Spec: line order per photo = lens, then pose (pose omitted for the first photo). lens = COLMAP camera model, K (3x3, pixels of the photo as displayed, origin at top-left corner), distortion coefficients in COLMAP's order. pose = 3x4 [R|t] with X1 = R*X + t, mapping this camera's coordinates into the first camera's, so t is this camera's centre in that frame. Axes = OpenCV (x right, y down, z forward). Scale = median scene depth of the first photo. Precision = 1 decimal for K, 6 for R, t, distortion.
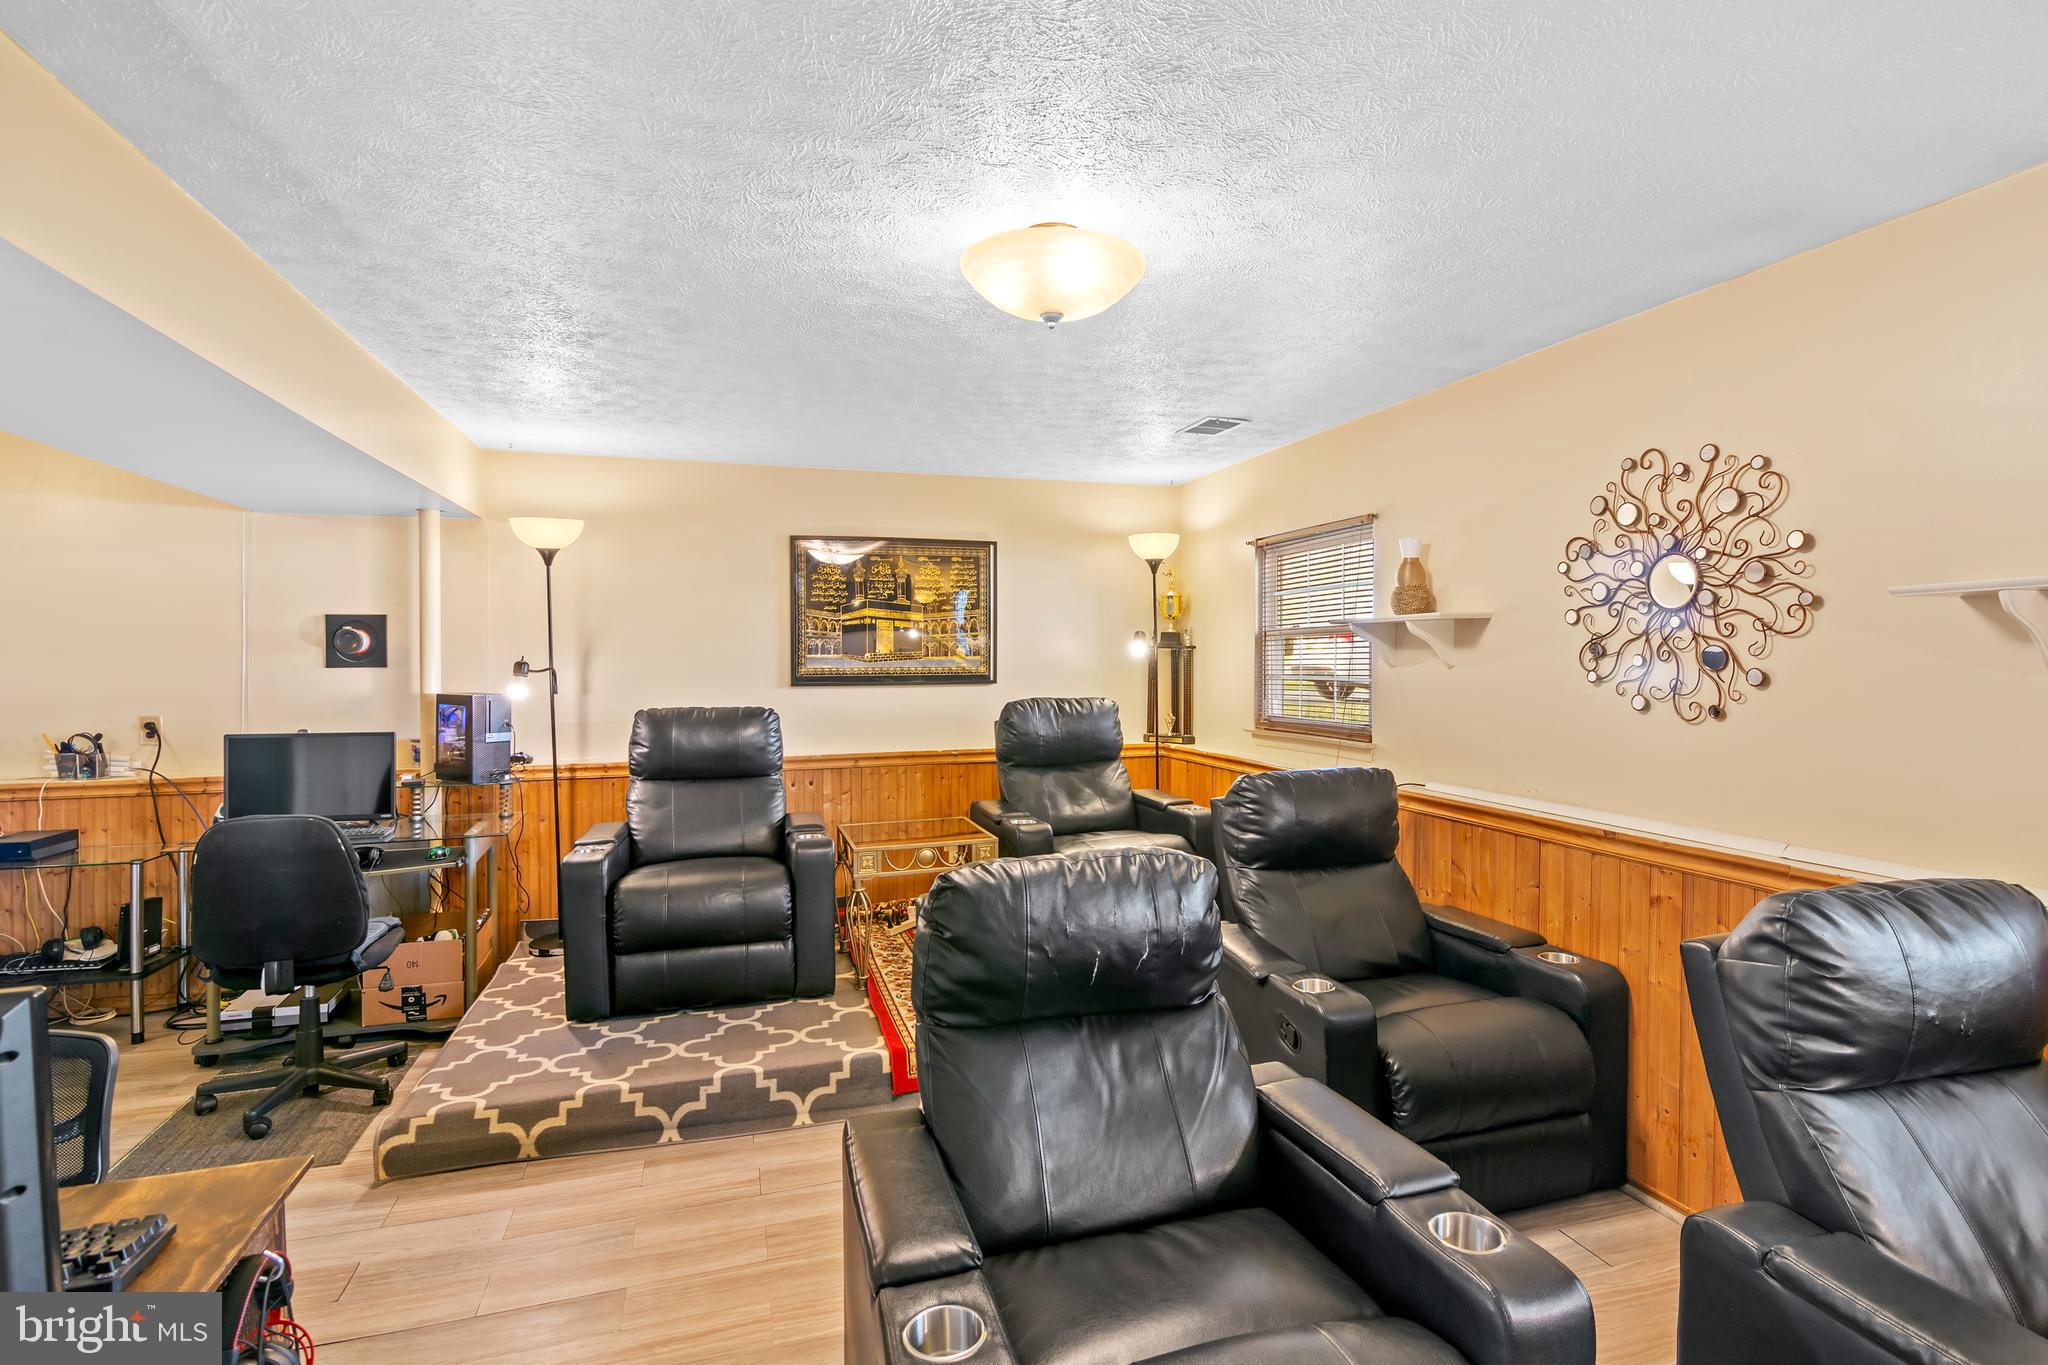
lens RADIAL K [[998.0, 0, 1031.8], [0, 998.0, 661.8], [0, 0, 1]] dist [0.000714, -0.007291]
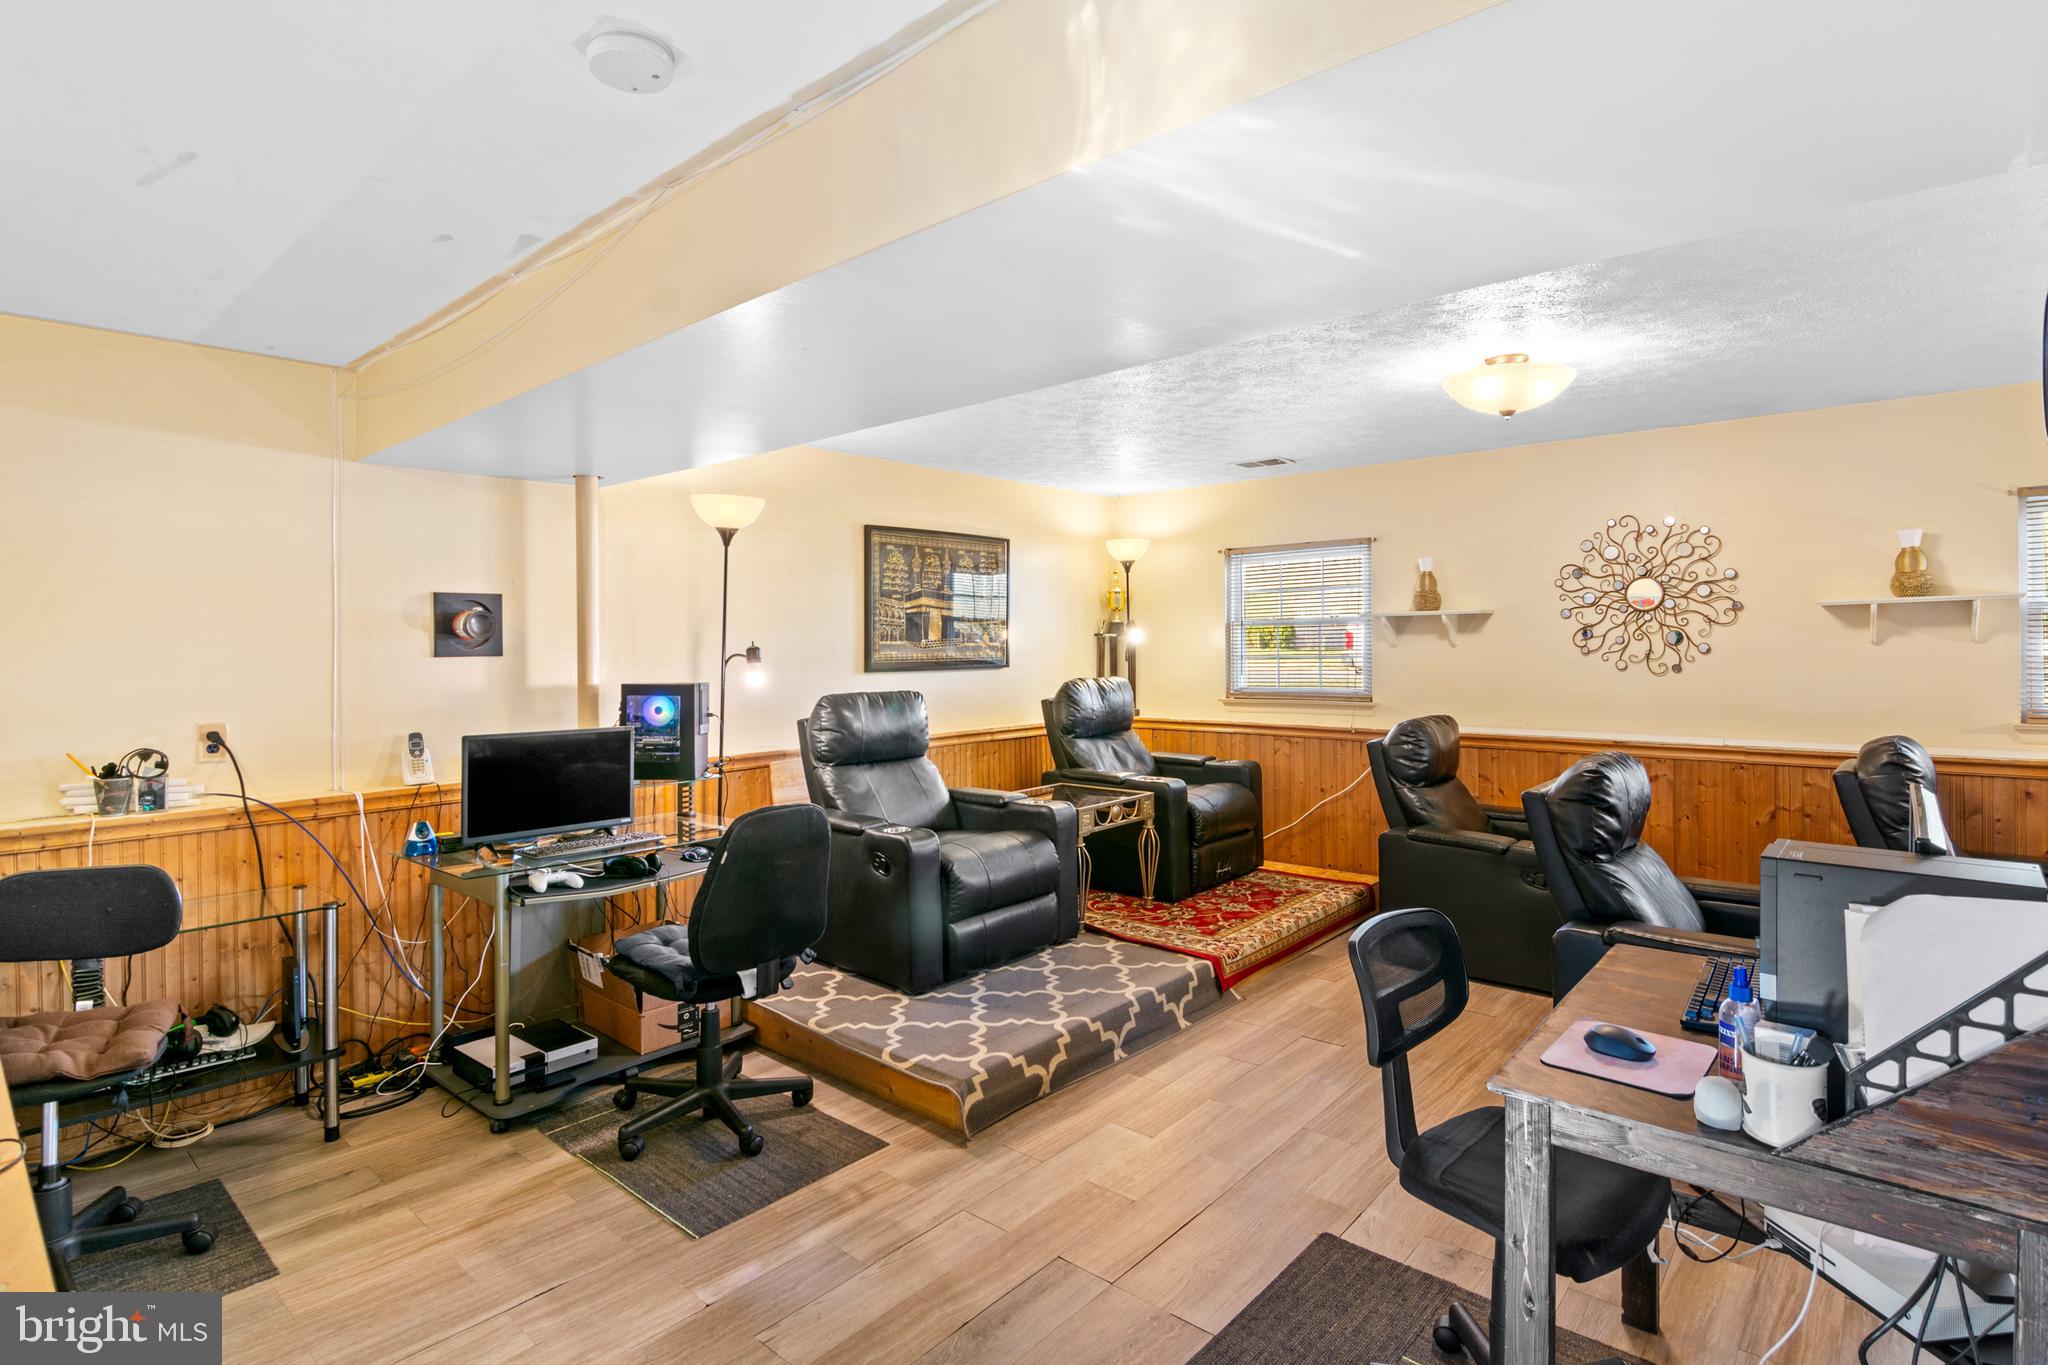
lens RADIAL K [[1017.3, 0, 1022.7], [0, 1017.3, 647.7], [0, 0, 1]] dist [0.001928, -0.009113]
pose [[0.856076, -0.005279, 0.516823, -0.808372], [0.009539, 0.999939, -0.005587, 0.008401], [-0.516762, 0.009713, 0.856074, 0.034883]]
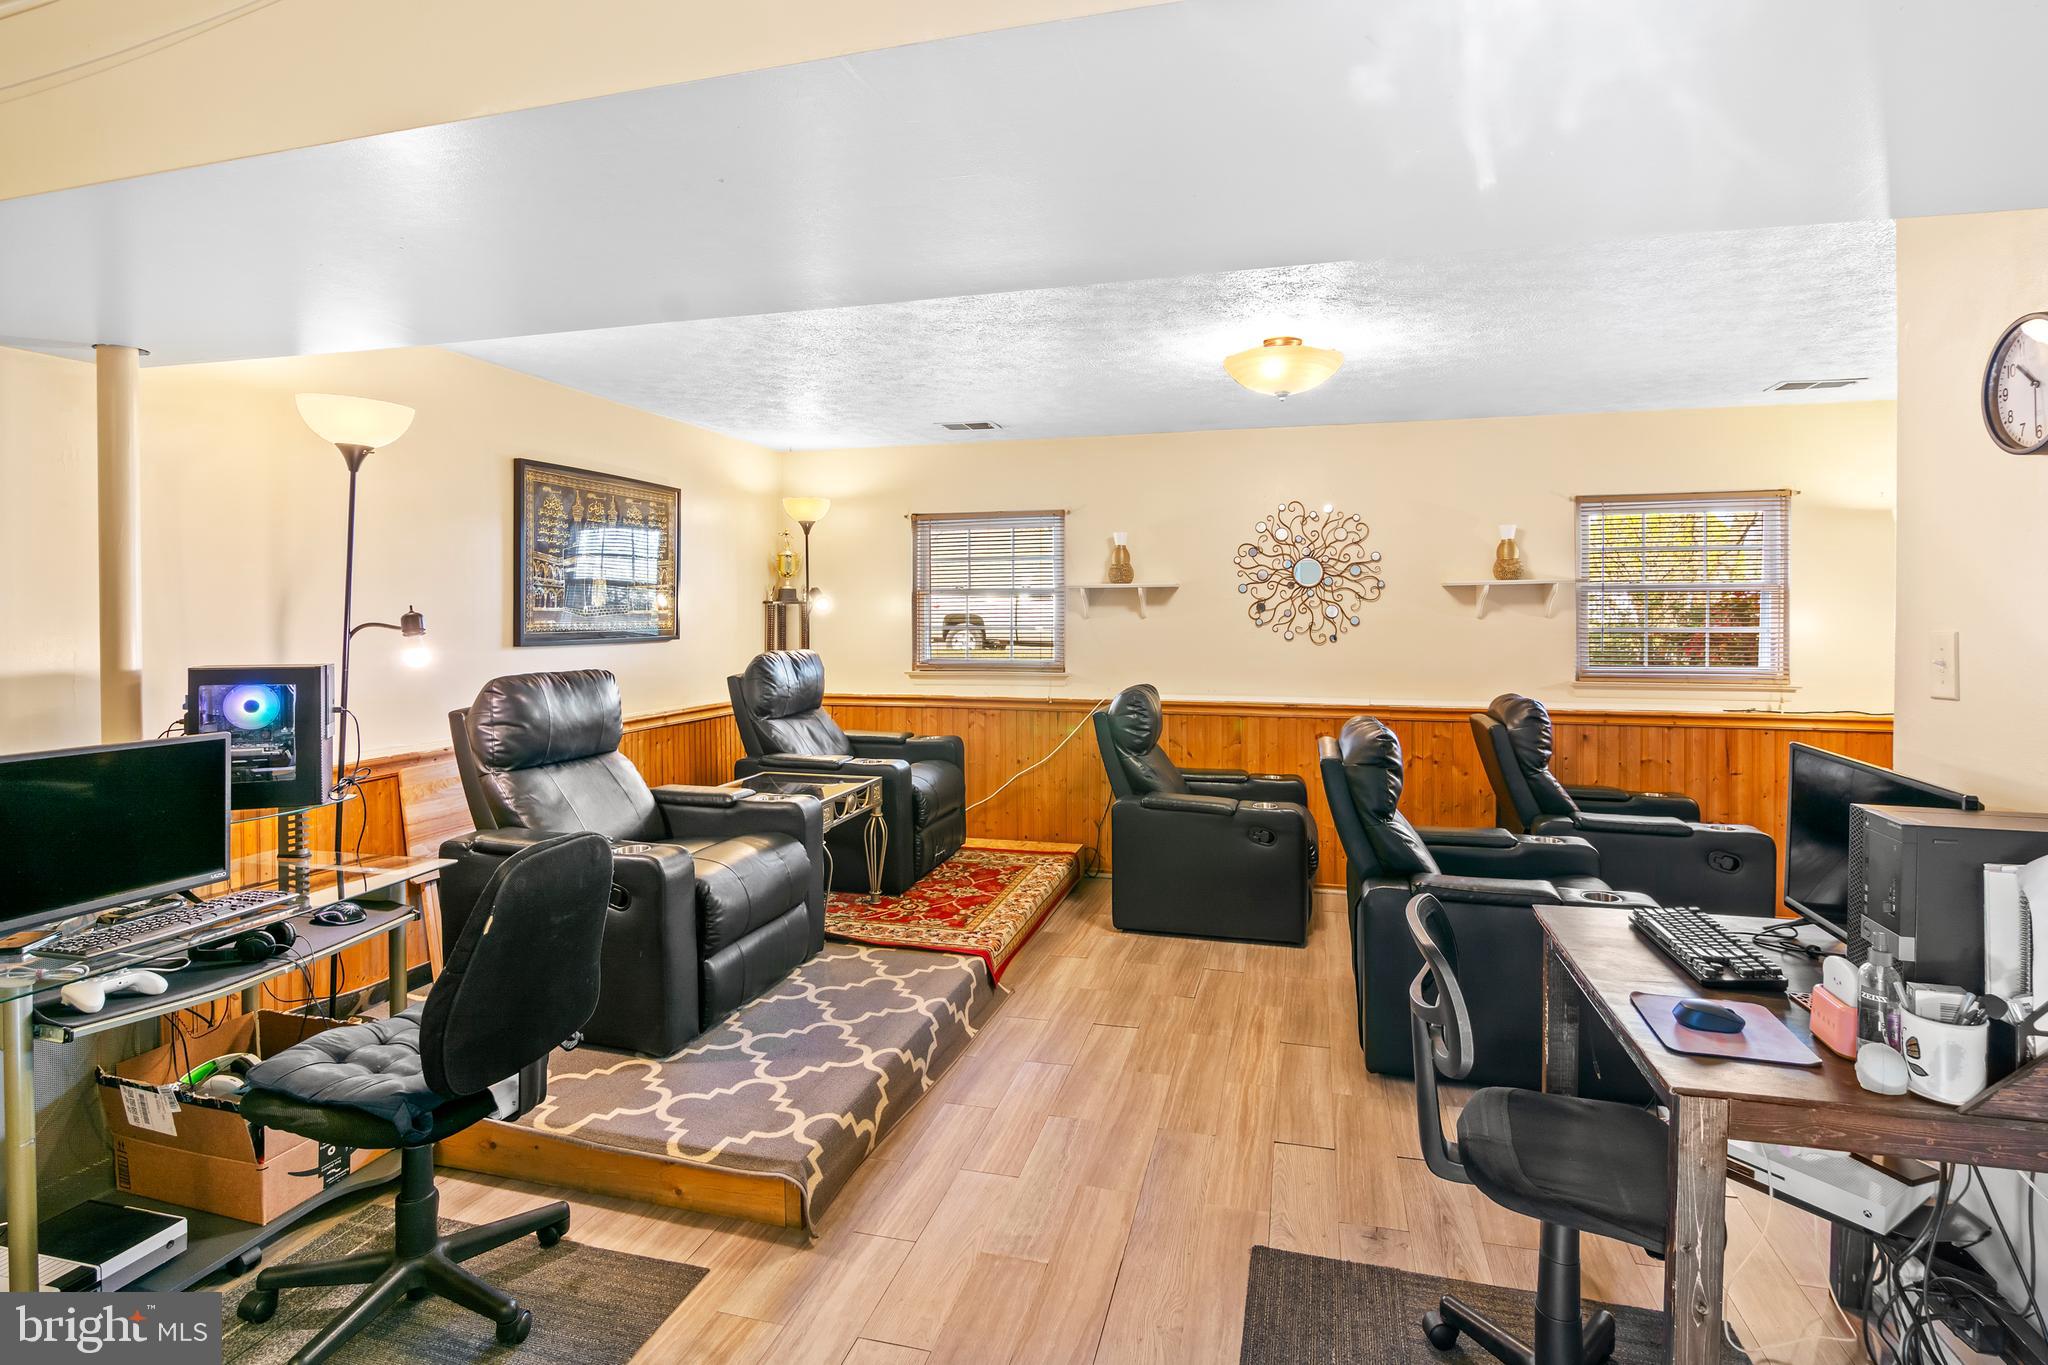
lens RADIAL K [[1004.5, 0, 1026.8], [0, 1004.5, 627.0], [0, 0, 1]] dist [0.001713, -0.007571]
pose [[0.538976, -0.009089, 0.842272, -0.881113], [0.004718, 0.999959, 0.007771, 0.005667], [-0.842308, -0.000215, 0.538996, 0.278528]]
